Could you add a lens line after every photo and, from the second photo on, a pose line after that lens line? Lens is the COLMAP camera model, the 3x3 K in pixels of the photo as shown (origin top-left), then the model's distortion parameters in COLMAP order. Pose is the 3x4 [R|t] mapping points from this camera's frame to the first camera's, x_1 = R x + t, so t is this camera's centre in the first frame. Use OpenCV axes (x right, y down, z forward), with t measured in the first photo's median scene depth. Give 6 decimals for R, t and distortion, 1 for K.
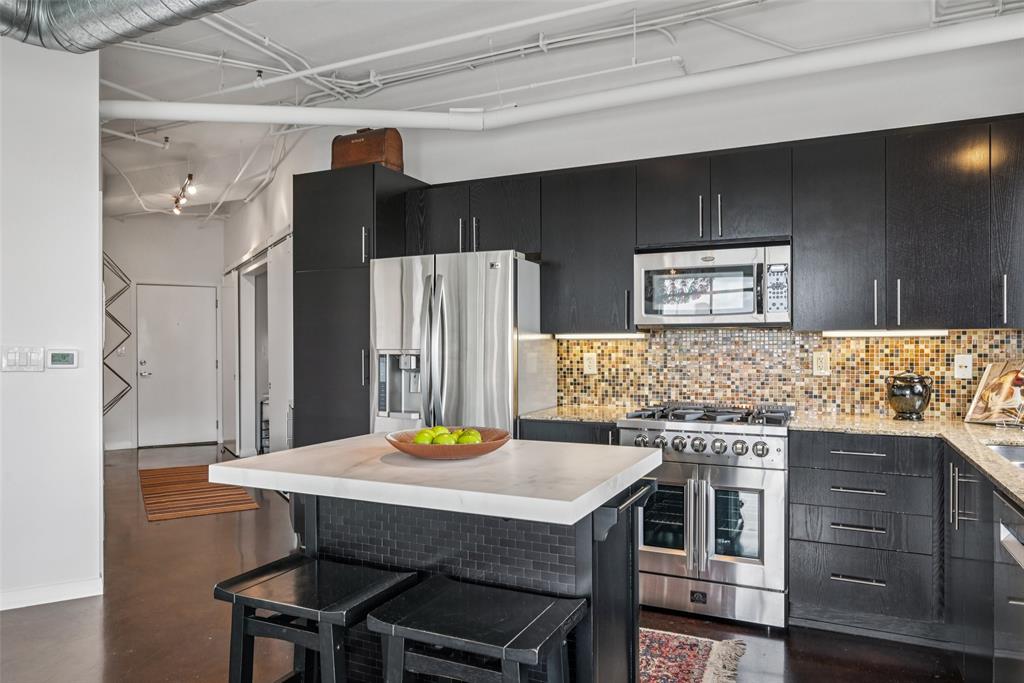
lens RADIAL K [[682.4, 0, 517.5], [0, 682.4, 344.8], [0, 0, 1]] dist [0.003629, -0.002388]
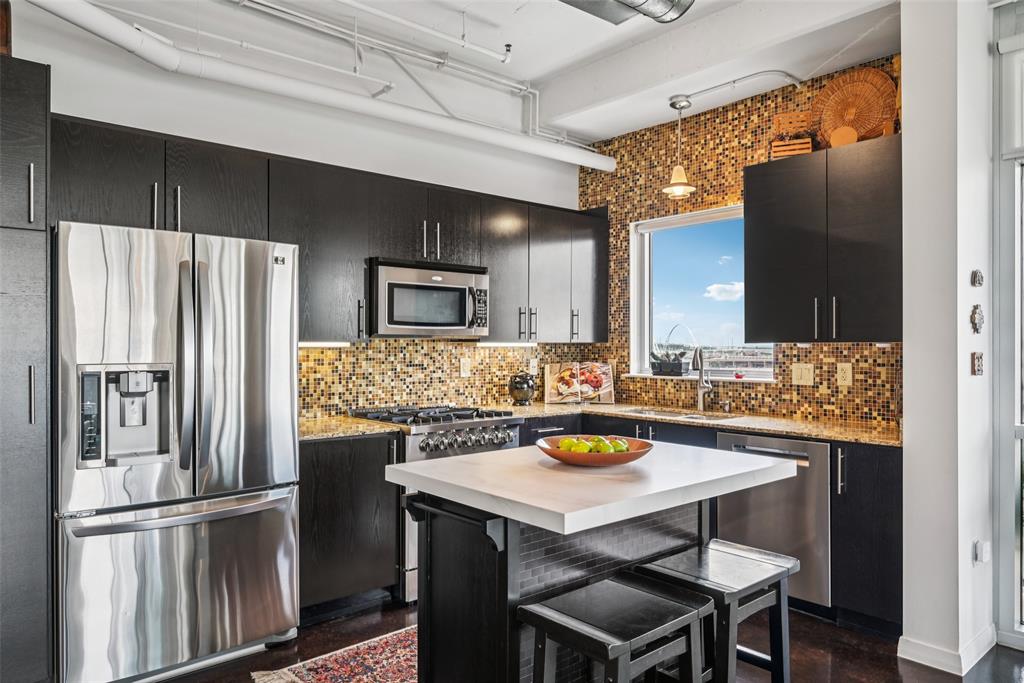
lens RADIAL K [[682.4, 0, 517.5], [0, 682.4, 344.8], [0, 0, 1]] dist [0.003629, -0.002388]
pose [[0.398031, 0.002865, 0.917368, -0.624930], [-0.005270, 0.999986, -0.000836, -0.013093], [-0.917357, -0.004502, 0.398040, 0.369363]]
